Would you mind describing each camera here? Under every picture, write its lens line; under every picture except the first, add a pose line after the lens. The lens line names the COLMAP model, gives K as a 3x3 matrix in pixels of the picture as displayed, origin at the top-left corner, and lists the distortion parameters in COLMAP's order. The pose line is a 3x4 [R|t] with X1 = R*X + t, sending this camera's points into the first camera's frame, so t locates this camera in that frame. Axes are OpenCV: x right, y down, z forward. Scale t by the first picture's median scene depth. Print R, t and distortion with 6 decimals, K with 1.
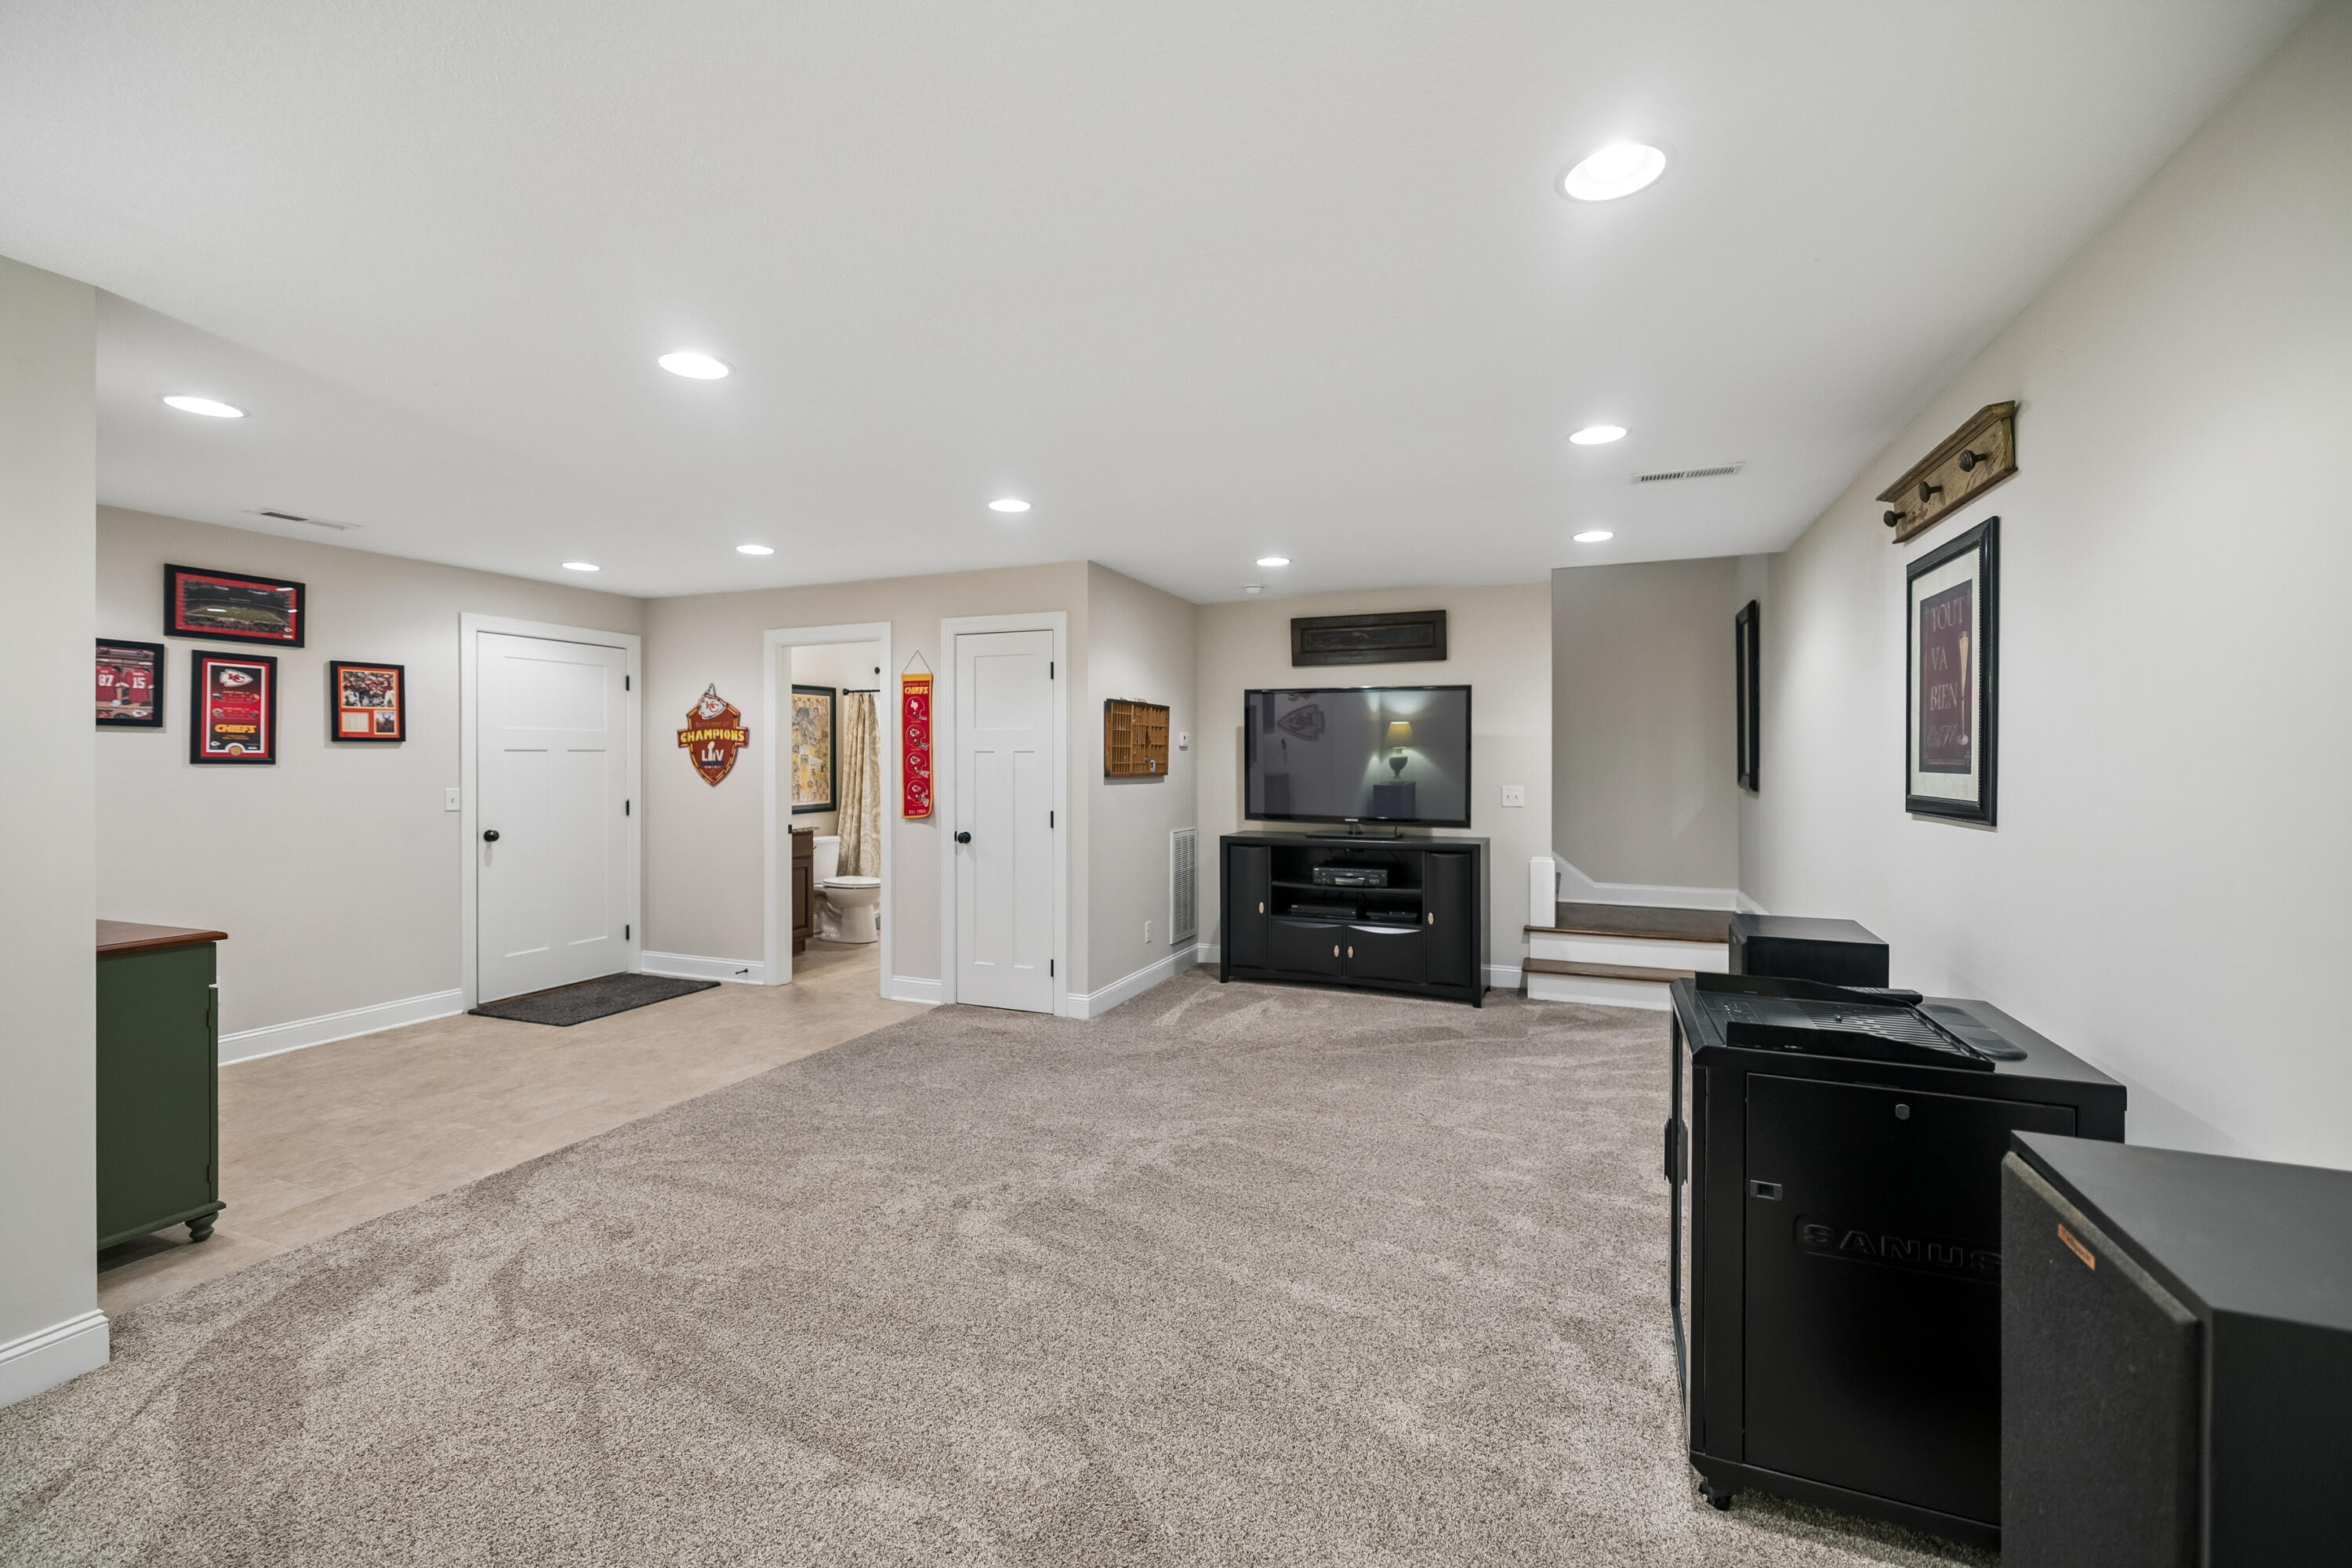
lens RADIAL K [[987.8, 0, 1173.3], [0, 987.8, 762.6], [0, 0, 1]] dist [0.000860, 0.000093]
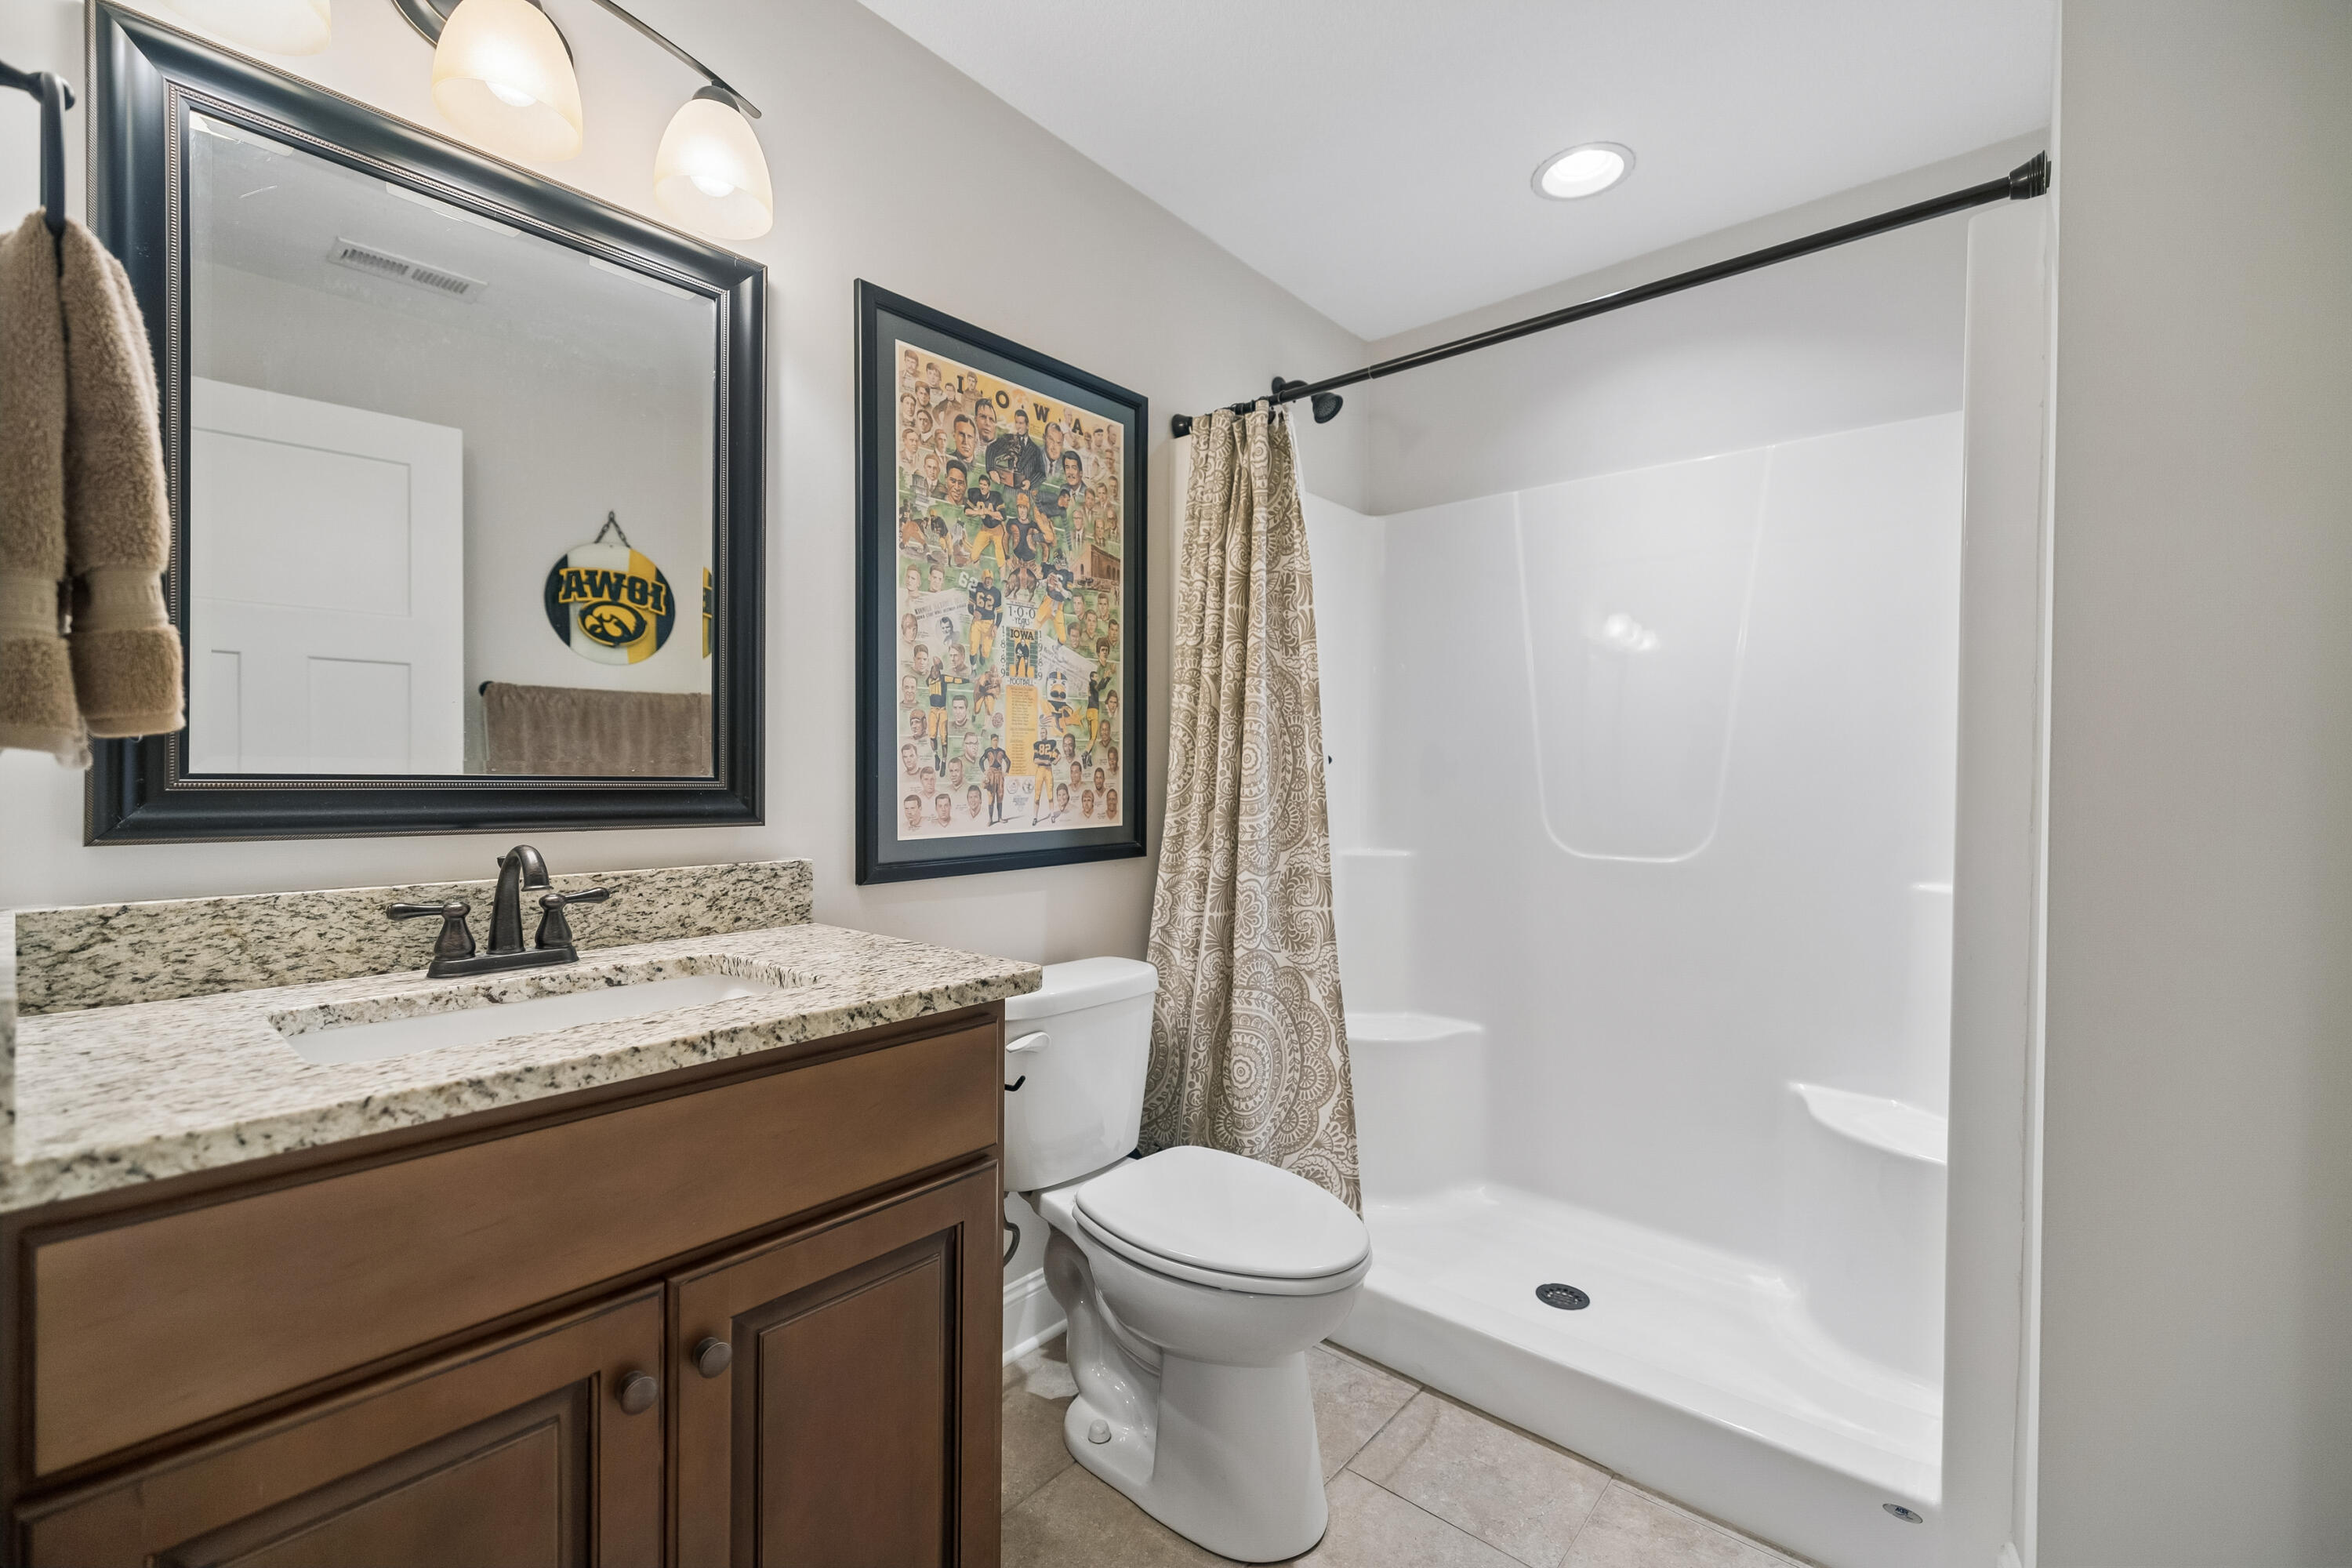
lens RADIAL K [[991.8, 0, 1176.0], [0, 991.8, 784.0], [0, 0, 1]] dist [-0.000702, 0.000001]
pose [[0.948446, 0.009806, -0.316787, -0.250538], [-0.007798, 0.999941, 0.007607, 0.027375], [0.316843, -0.004745, 0.948466, 0.754324]]
